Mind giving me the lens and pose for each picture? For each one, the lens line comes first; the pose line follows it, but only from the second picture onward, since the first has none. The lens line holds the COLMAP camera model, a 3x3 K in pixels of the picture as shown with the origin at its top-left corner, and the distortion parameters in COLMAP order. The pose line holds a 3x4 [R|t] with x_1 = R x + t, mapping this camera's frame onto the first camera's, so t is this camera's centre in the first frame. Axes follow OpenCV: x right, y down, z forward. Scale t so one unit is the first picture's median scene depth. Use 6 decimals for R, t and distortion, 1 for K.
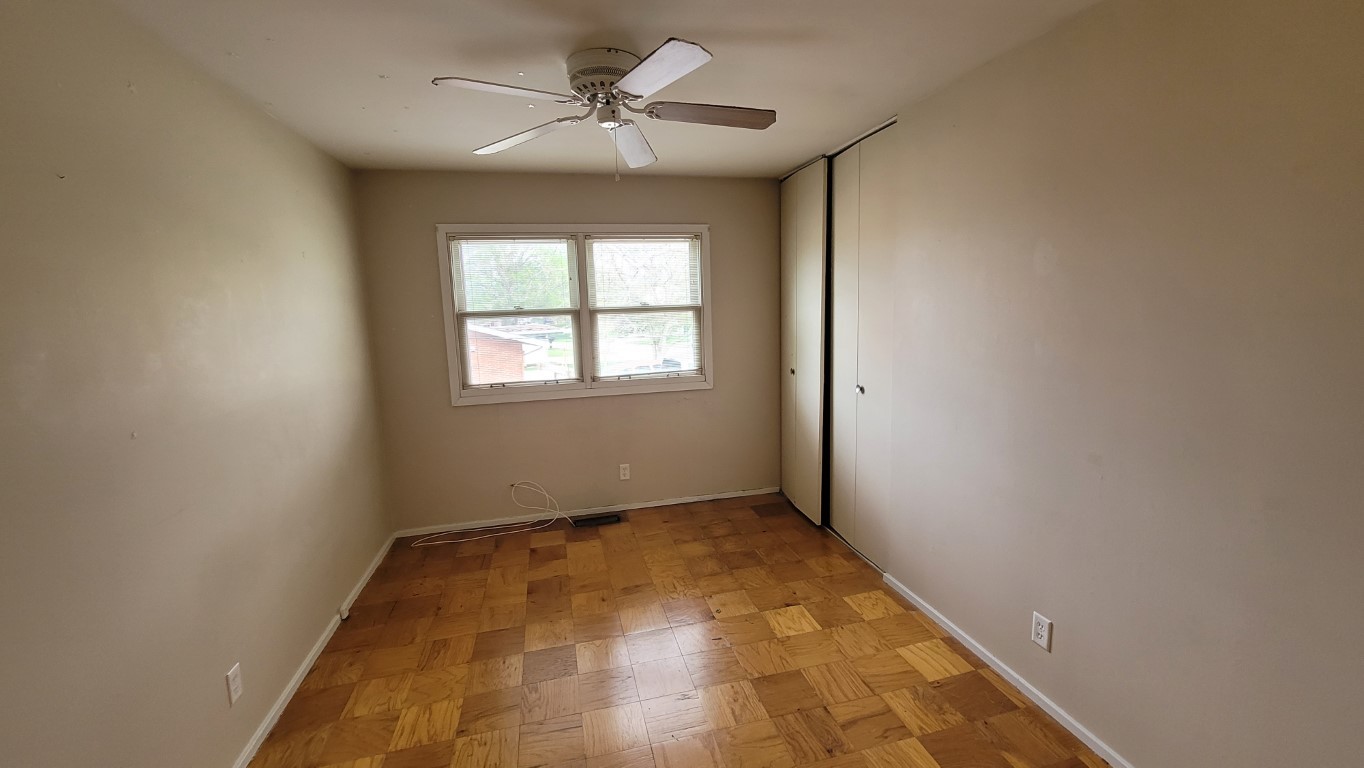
lens RADIAL K [[559.6, 0, 682.0], [0, 559.6, 384.0], [0, 0, 1]] dist [0.000313, 0.000189]
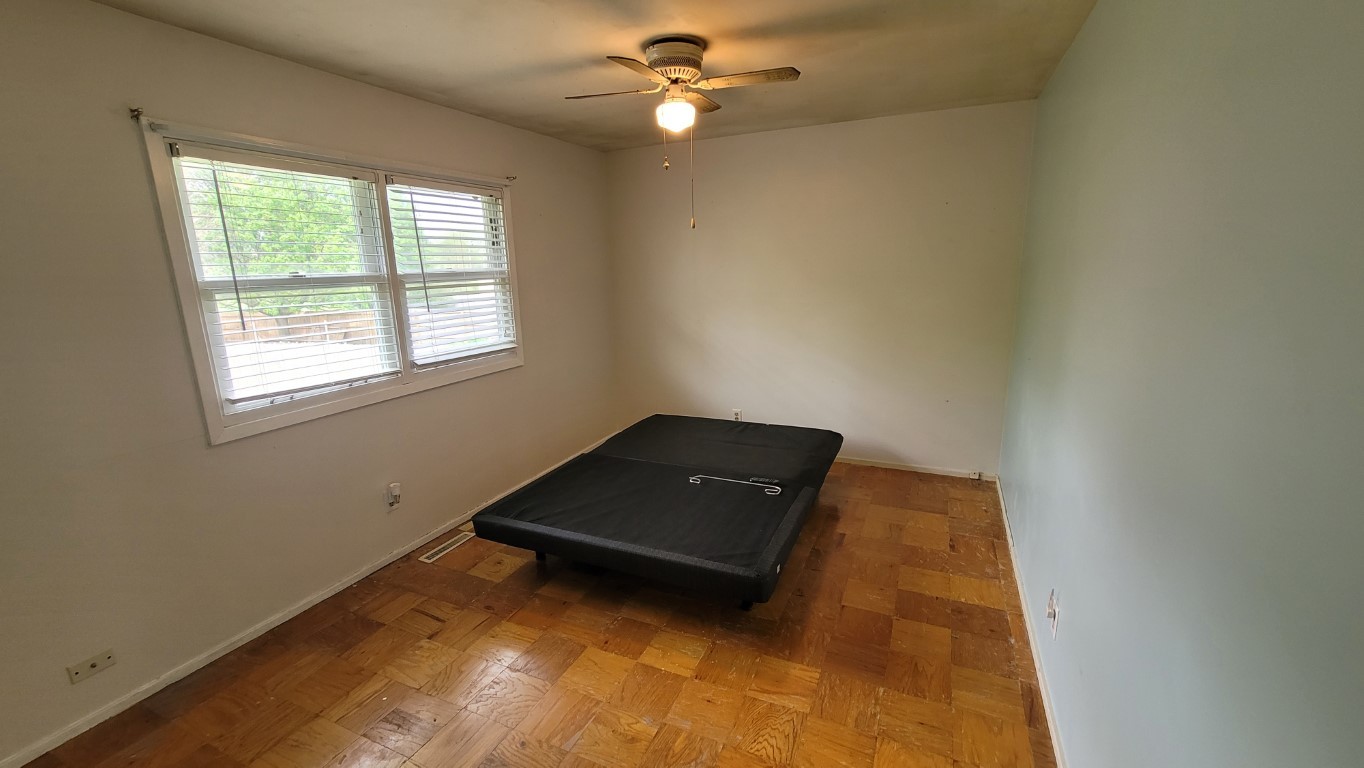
lens RADIAL K [[559.6, 0, 682.0], [0, 559.6, 384.0], [0, 0, 1]] dist [0.000313, 0.000189]
pose [[0.610491, -0.142316, 0.779132, -0.519123], [0.113451, 0.989293, 0.091809, -0.019133], [-0.783856, 0.032345, 0.620100, 0.242787]]
